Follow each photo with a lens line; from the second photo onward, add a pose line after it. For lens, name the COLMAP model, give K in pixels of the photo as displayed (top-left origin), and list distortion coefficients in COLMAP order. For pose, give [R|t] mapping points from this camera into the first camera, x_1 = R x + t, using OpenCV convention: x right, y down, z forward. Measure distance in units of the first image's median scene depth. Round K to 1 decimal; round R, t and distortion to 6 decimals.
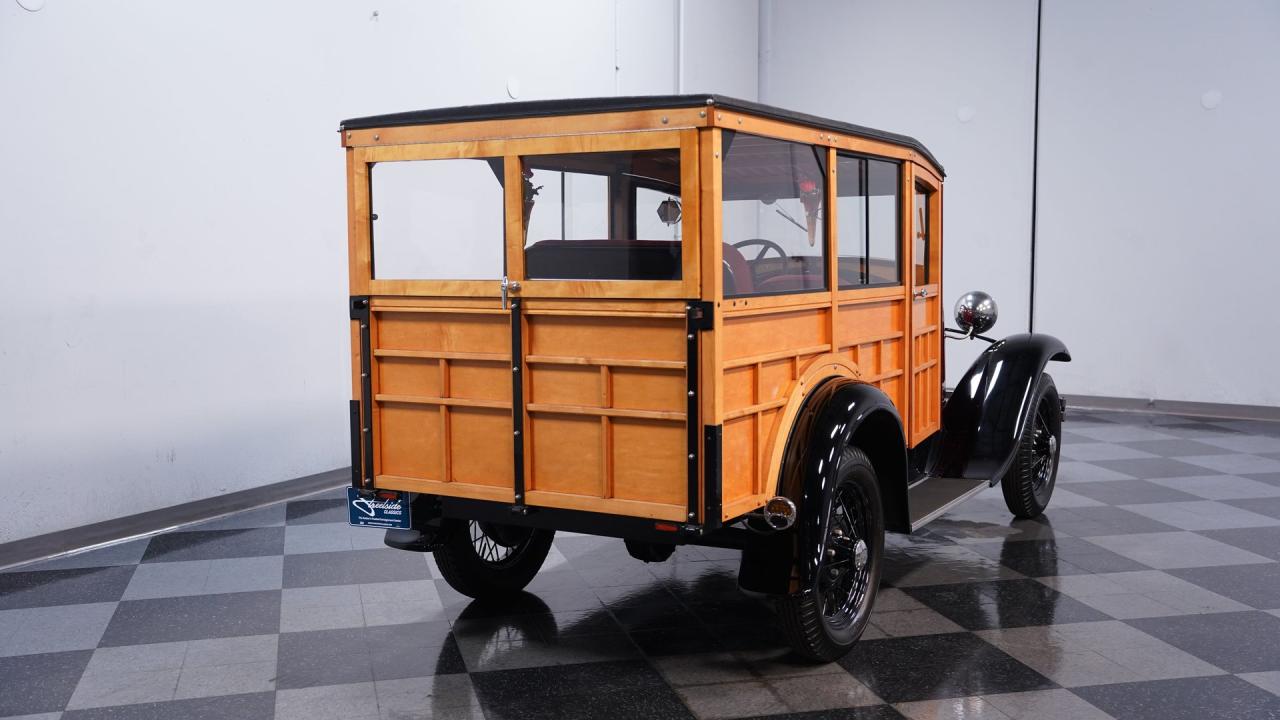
lens RADIAL K [[1307.4, 0, 640.0], [0, 1307.4, 360.0], [0, 0, 1]] dist [0.044182, 0.017284]
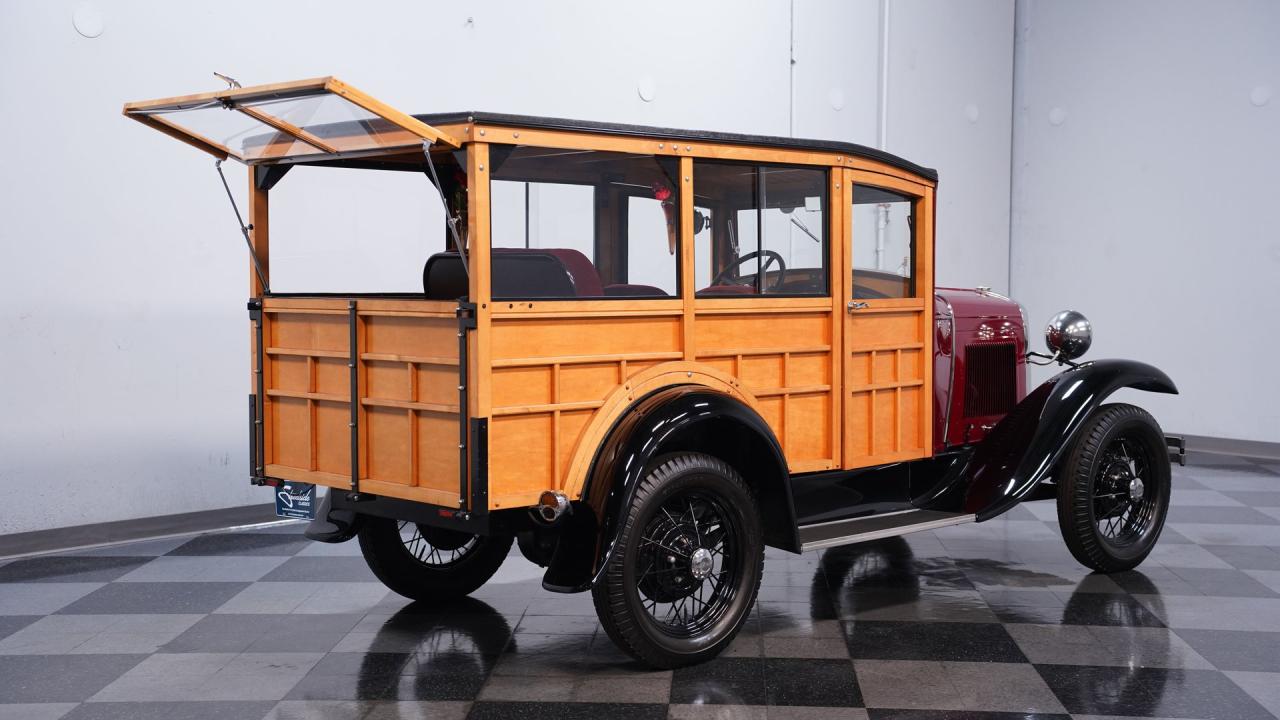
lens RADIAL K [[1641.3, 0, 640.0], [0, 1641.3, 360.0], [0, 0, 1]] dist [0.182189, -0.011963]
pose [[0.954110, 0.021133, -0.298710, 0.509879], [-0.030472, 0.999180, -0.026642, 0.029784], [0.297902, 0.034521, 0.953972, -0.219596]]
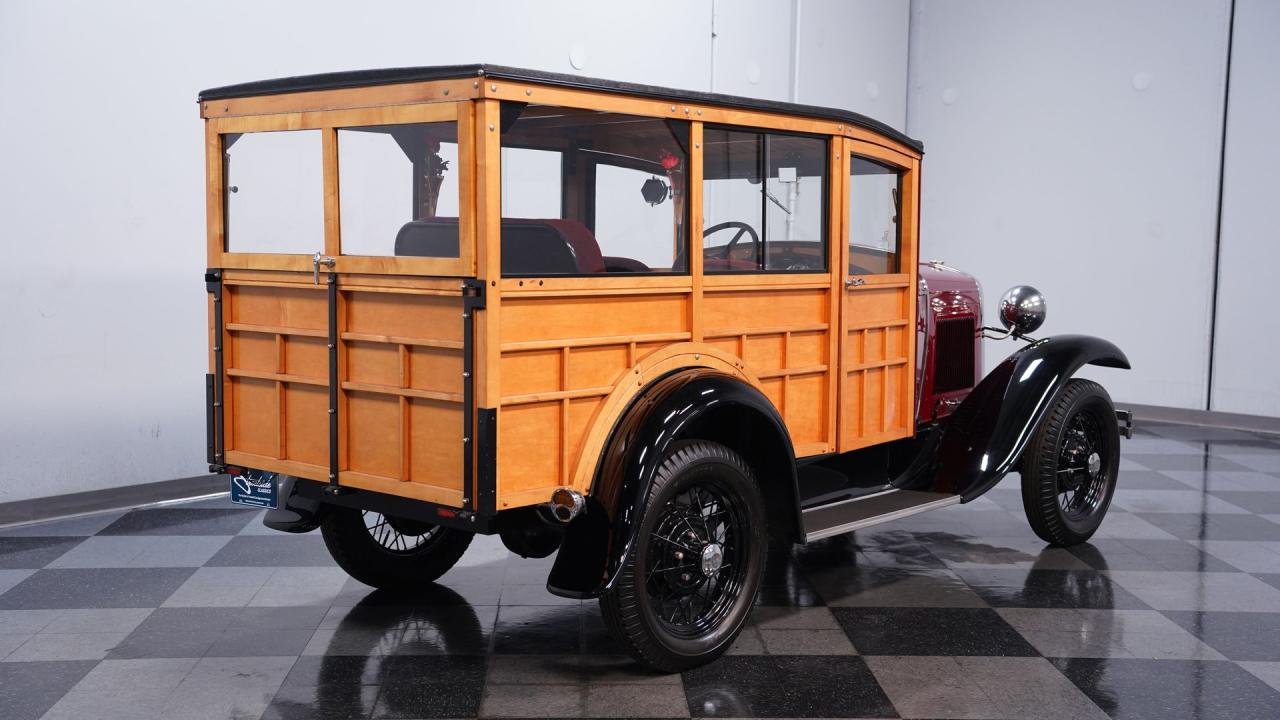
lens RADIAL K [[1468.2, 0, 640.0], [0, 1468.2, 360.0], [0, 0, 1]] dist [0.107773, 0.024345]
pose [[0.979012, 0.033809, -0.200980, 0.333684], [-0.034186, 0.999414, 0.001594, 0.007412], [0.200916, 0.005310, 0.979594, -0.033589]]
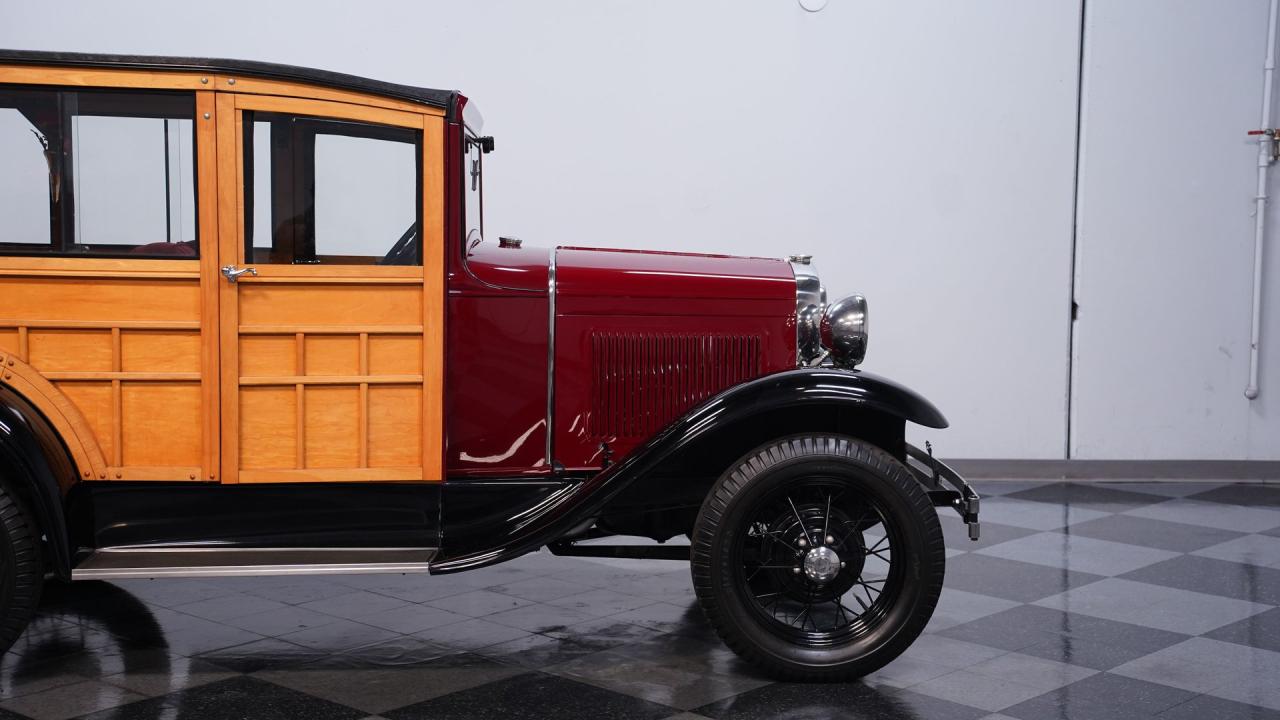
lens RADIAL K [[1706.9, 0, 640.0], [0, 1706.9, 360.0], [0, 0, 1]] dist [0.193976, 0.022836]
pose [[0.539703, 0.083075, -0.837746, 1.384492], [-0.085473, 0.995384, 0.043643, -0.077209], [0.837505, 0.048051, 0.544313, 0.808066]]
